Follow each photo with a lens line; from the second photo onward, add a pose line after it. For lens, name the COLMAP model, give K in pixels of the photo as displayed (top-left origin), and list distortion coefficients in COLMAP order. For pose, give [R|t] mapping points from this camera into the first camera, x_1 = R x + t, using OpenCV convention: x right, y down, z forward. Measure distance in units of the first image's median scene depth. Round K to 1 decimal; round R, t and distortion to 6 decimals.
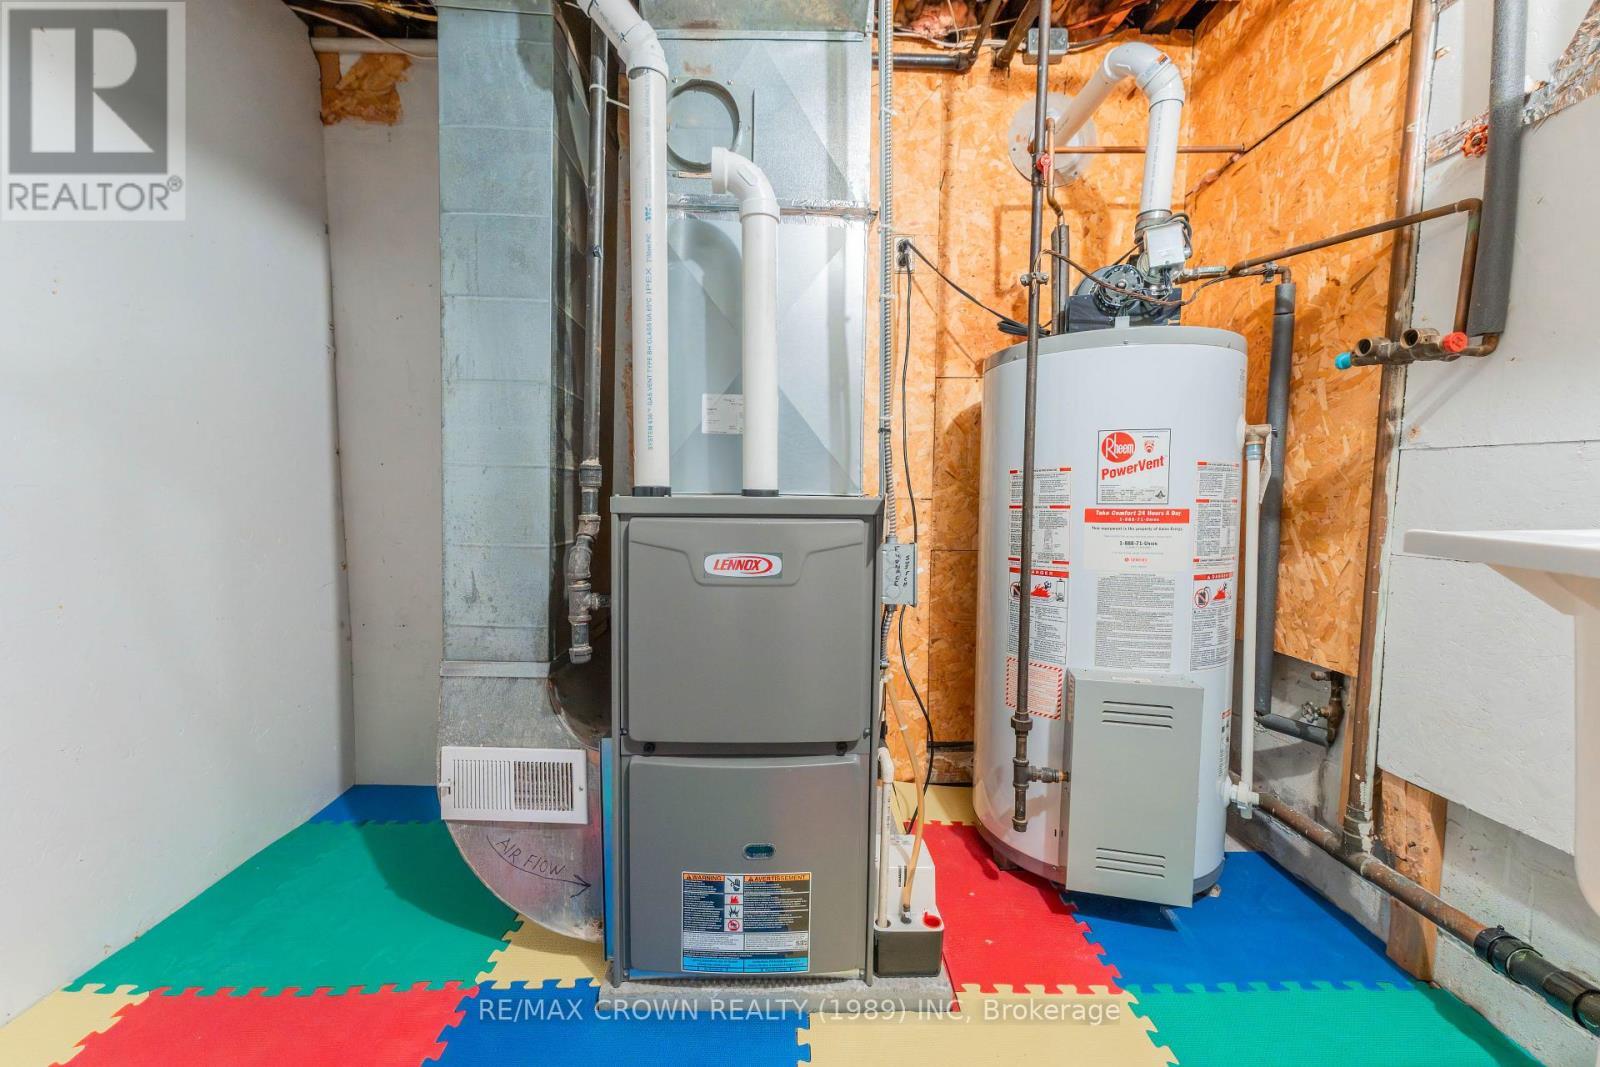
lens RADIAL K [[636.7, 0, 775.3], [0, 636.7, 531.9], [0, 0, 1]] dist [-0.000341, 0.000649]
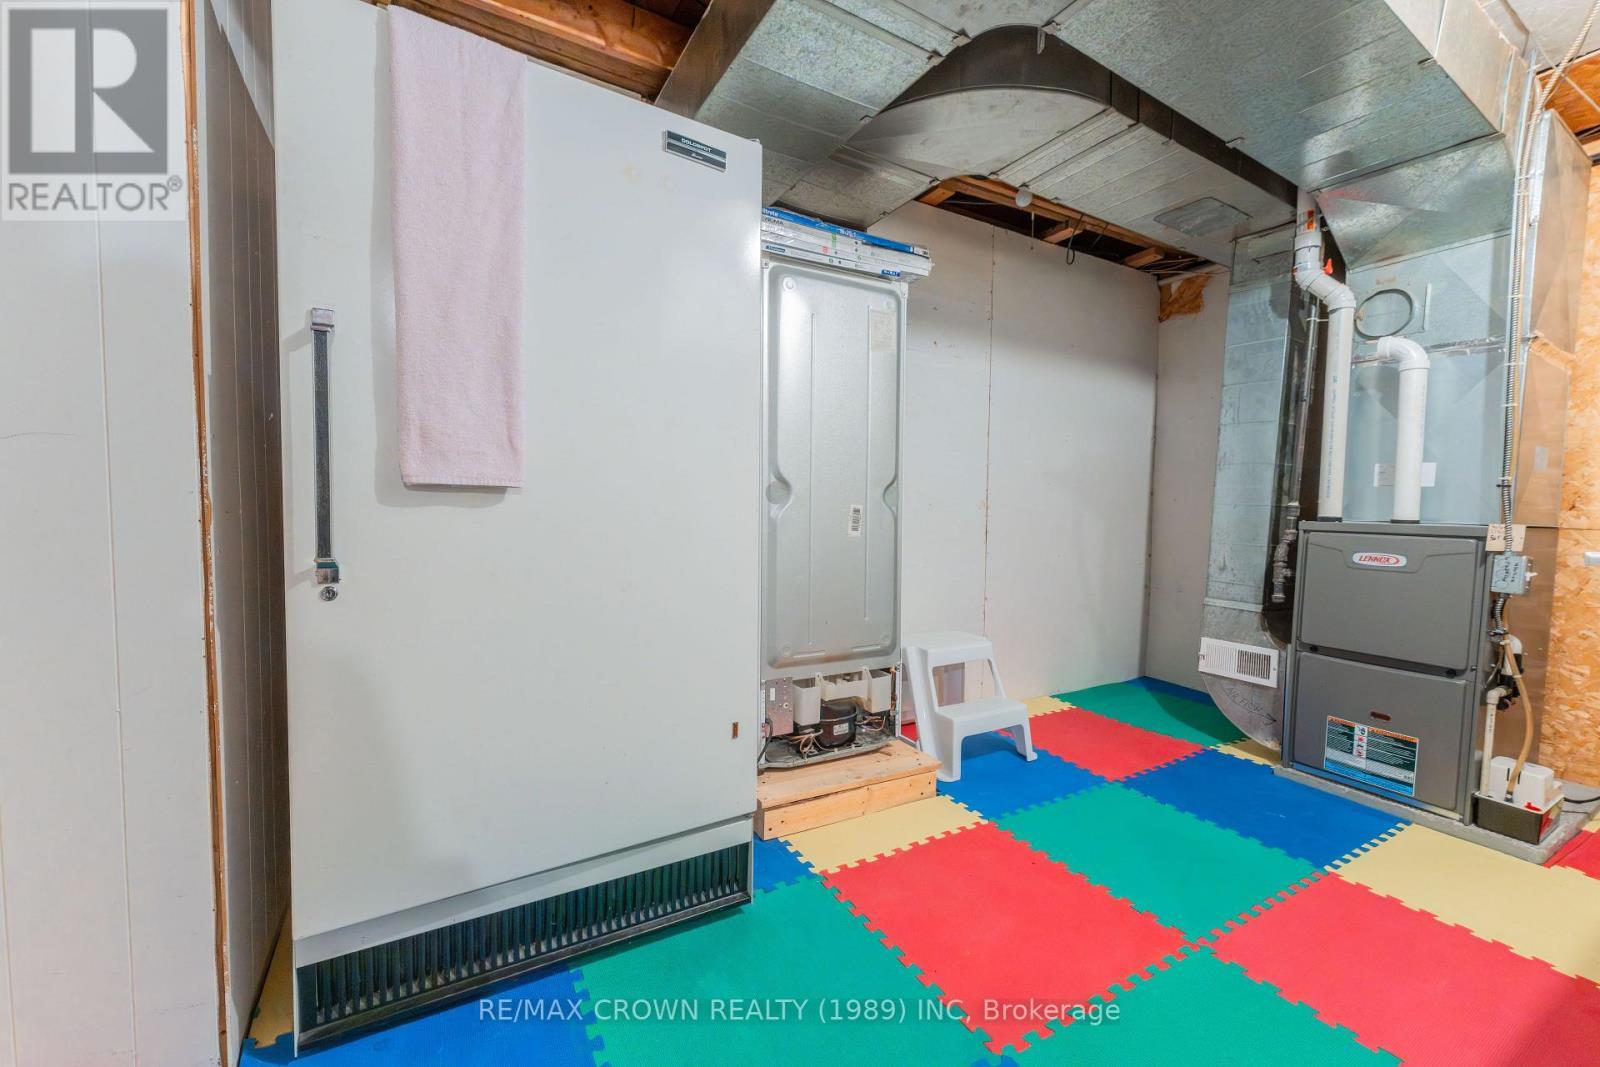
lens RADIAL K [[636.7, 0, 798.0], [0, 636.7, 538.7], [0, 0, 1]] dist [-0.000341, 0.000649]
pose [[0.501640, 0.051746, -0.863528, 0.623556], [-0.072234, 0.997229, 0.017796, 0.071039], [0.862056, 0.053448, 0.503988, -1.260900]]
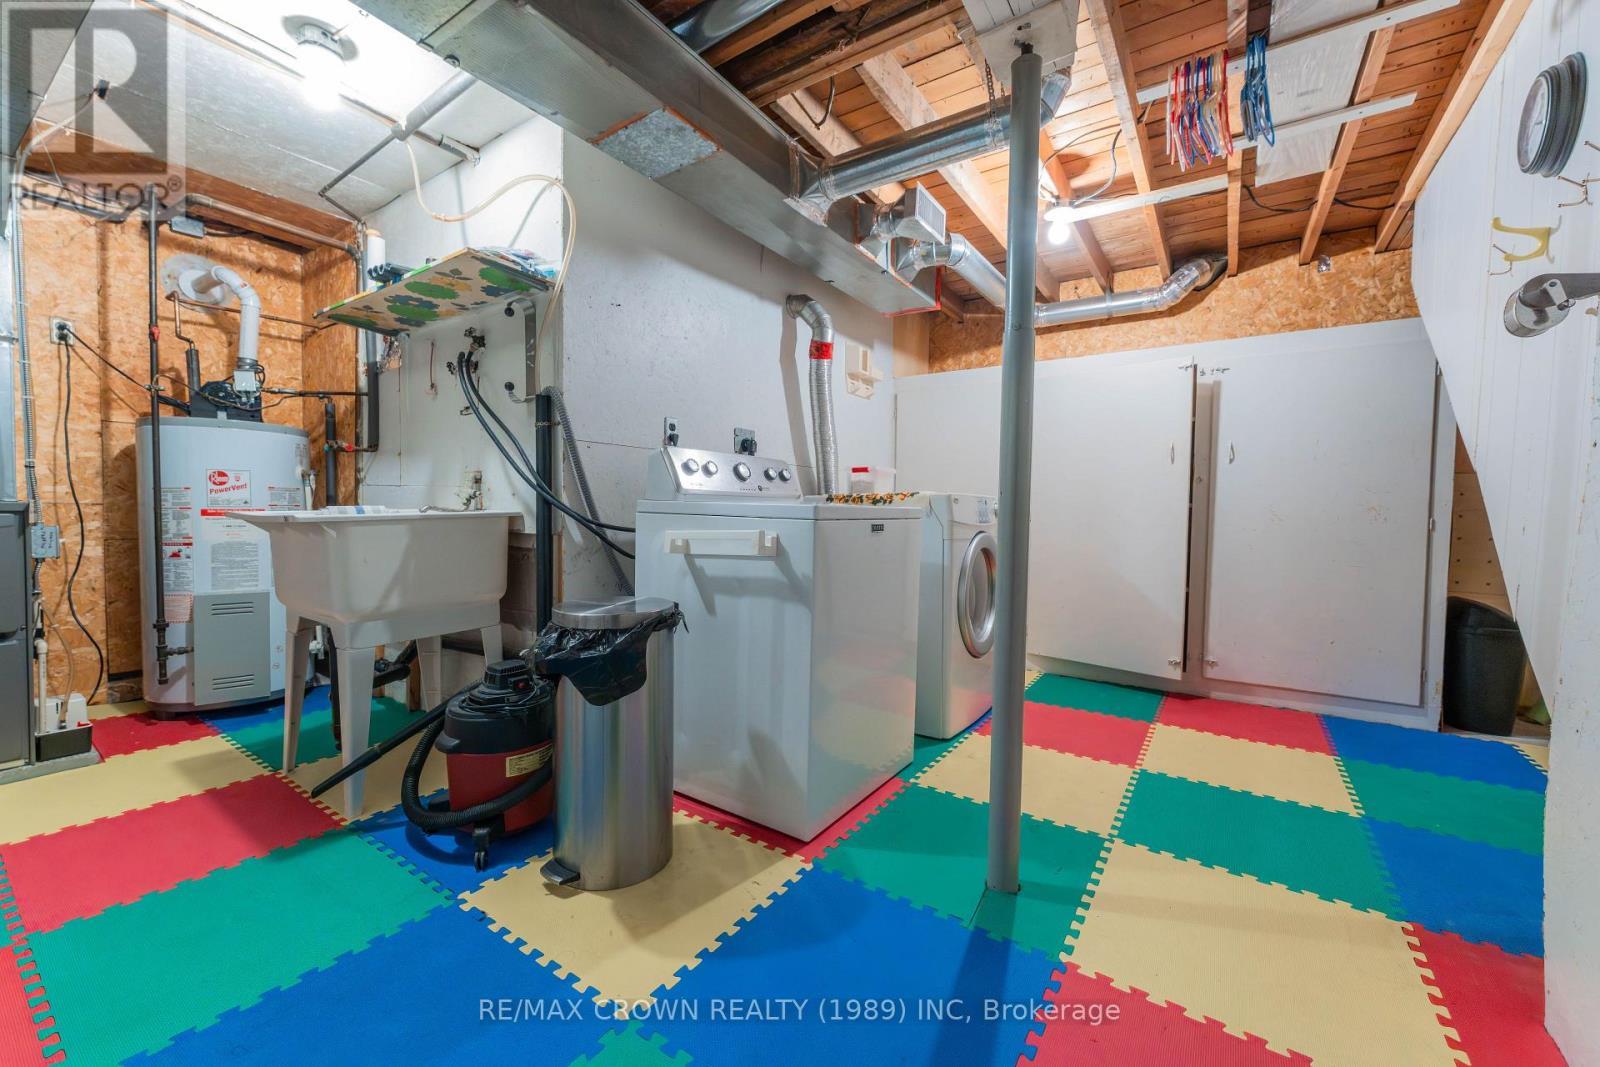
lens RADIAL K [[636.7, 0, 804.4], [0, 636.7, 532.1], [0, 0, 1]] dist [-0.000341, 0.000649]
pose [[0.551113, -0.029660, 0.833903, -0.134562], [0.040677, 0.999135, 0.008654, 0.103356], [-0.833439, 0.029152, 0.551842, -1.812764]]
